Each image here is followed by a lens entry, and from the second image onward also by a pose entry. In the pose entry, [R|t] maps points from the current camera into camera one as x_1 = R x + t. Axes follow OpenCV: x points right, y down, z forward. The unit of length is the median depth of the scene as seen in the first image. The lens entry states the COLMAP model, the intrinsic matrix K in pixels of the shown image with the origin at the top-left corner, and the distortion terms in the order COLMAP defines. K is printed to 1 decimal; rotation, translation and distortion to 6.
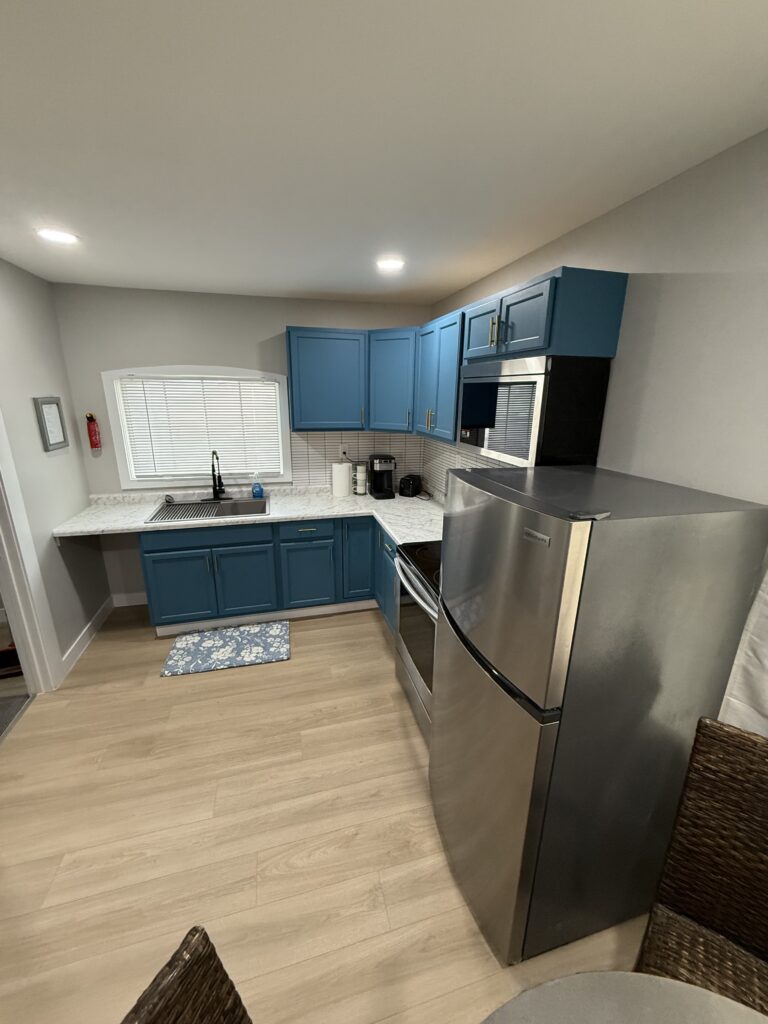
lens RADIAL K [[408.3, 0, 385.2], [0, 408.3, 510.0], [0, 0, 1]] dist [-0.000556, 0.000144]
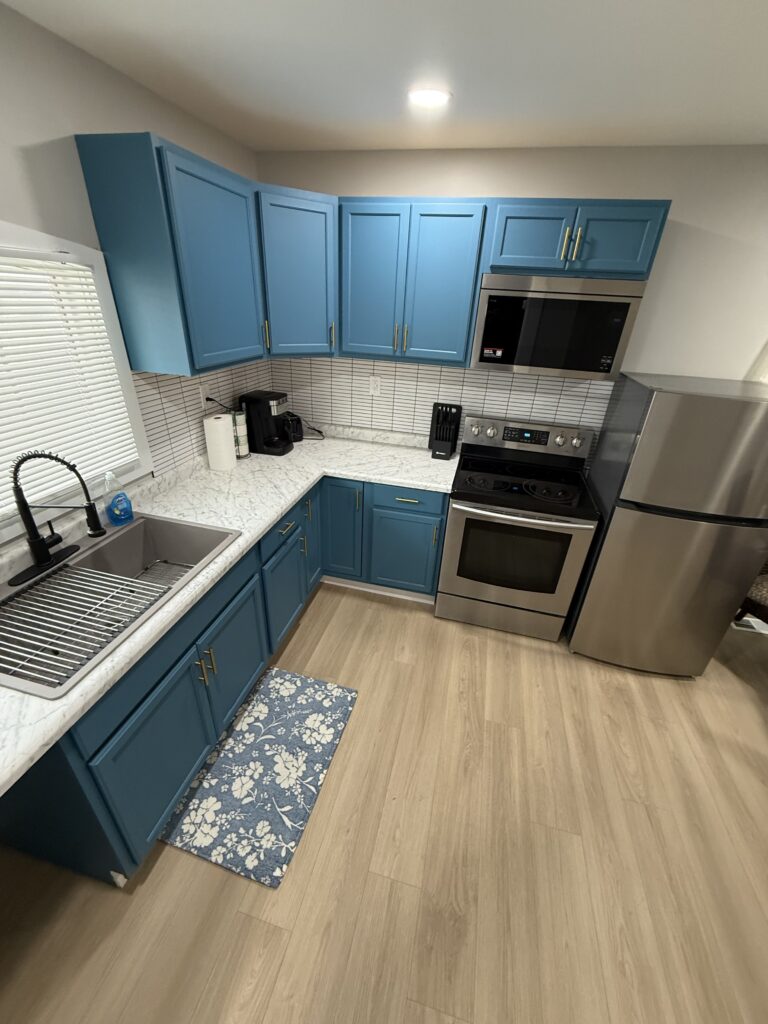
lens RADIAL K [[408.3, 0, 386.8], [0, 408.3, 510.6], [0, 0, 1]] dist [-0.000556, 0.000144]
pose [[0.484557, -0.395297, 0.780349, -0.656024], [0.202200, 0.918528, 0.339738, -0.178539], [-0.851069, -0.006836, 0.525009, 0.566860]]
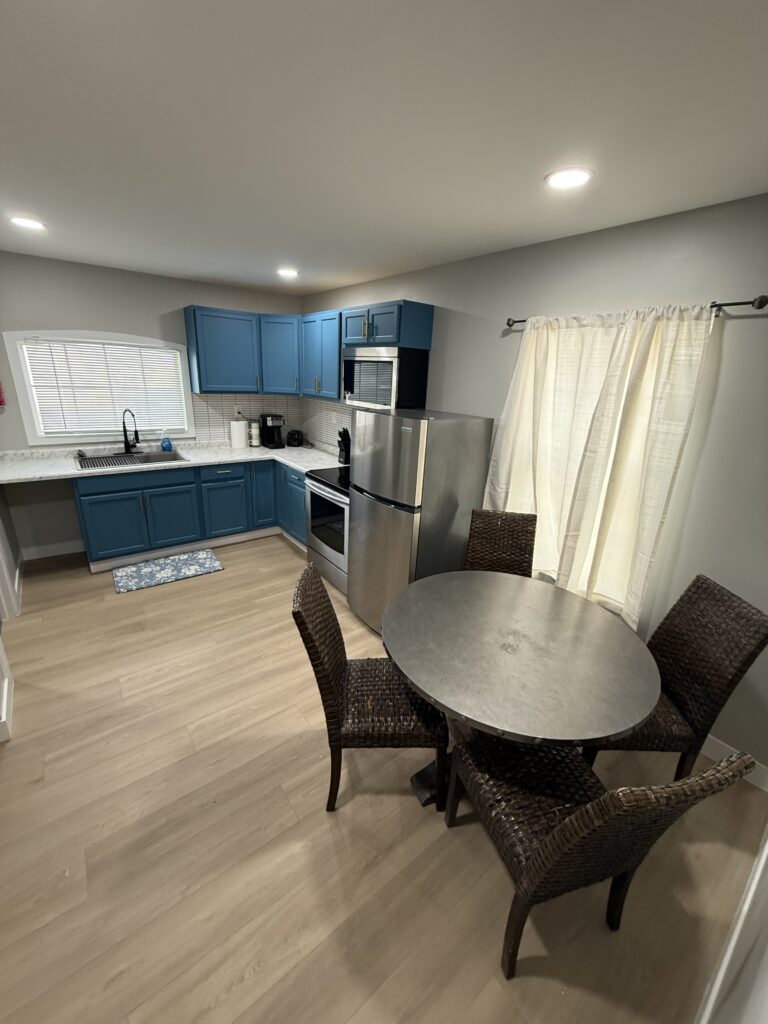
lens RADIAL K [[408.3, 0, 386.3], [0, 408.3, 511.1], [0, 0, 1]] dist [-0.000556, 0.000144]
pose [[0.921188, -0.092457, 0.377975, -0.233169], [0.070821, 0.994975, 0.070779, 0.125014], [-0.382619, -0.038432, 0.923106, -0.394929]]
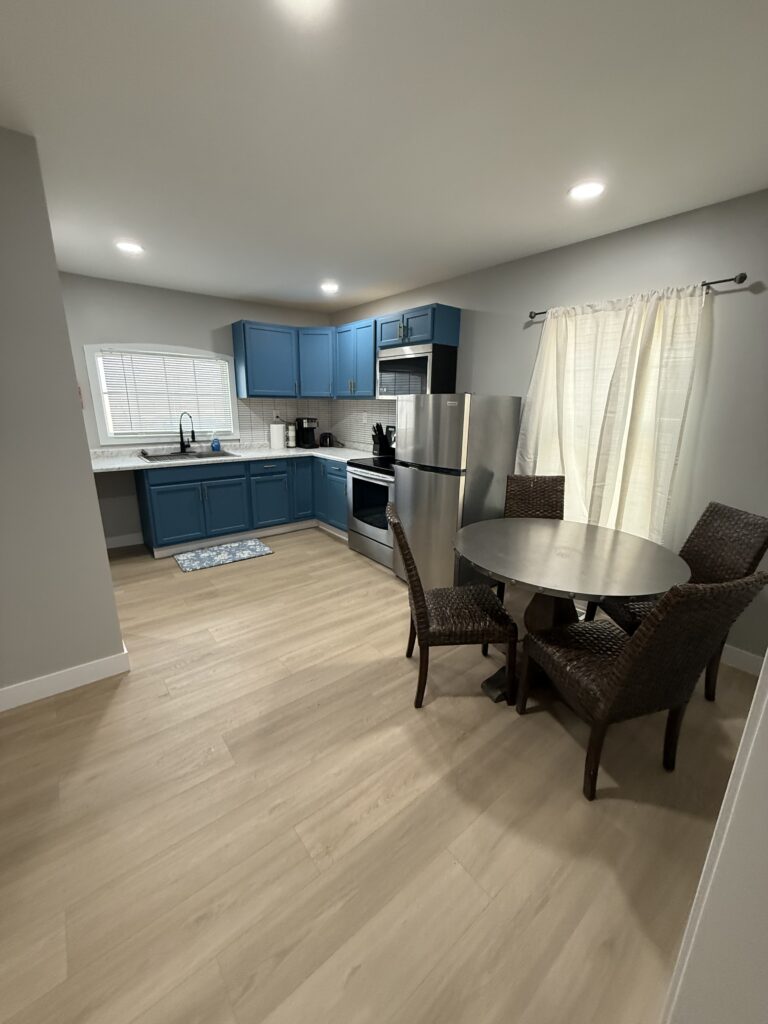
lens RADIAL K [[408.3, 0, 385.8], [0, 408.3, 510.9], [0, 0, 1]] dist [-0.000556, 0.000144]
pose [[0.915521, -0.101235, 0.389323, -0.417332], [0.107614, 0.994178, 0.005451, 0.253788], [-0.387608, 0.036906, 0.921085, -0.468749]]
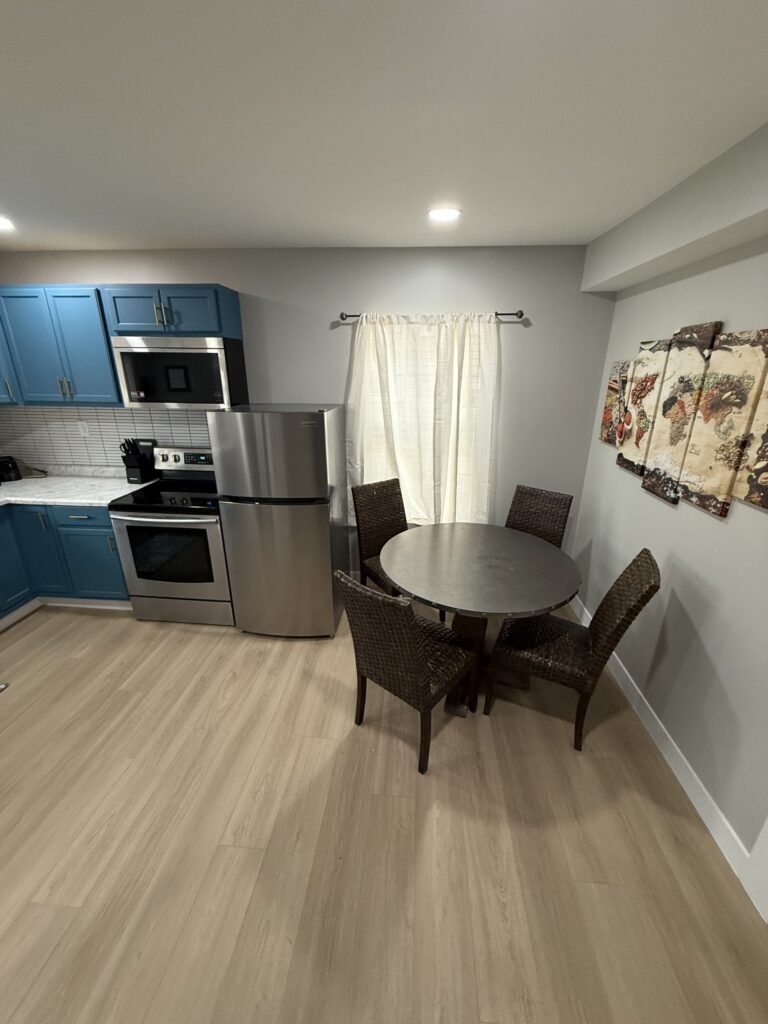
lens RADIAL K [[408.3, 0, 387.7], [0, 408.3, 510.5], [0, 0, 1]] dist [-0.000556, 0.000144]
pose [[0.340145, -0.324397, 0.882648, -0.593849], [0.258440, 0.934720, 0.243941, 0.026868], [-0.904162, 0.145136, 0.401778, -0.094651]]
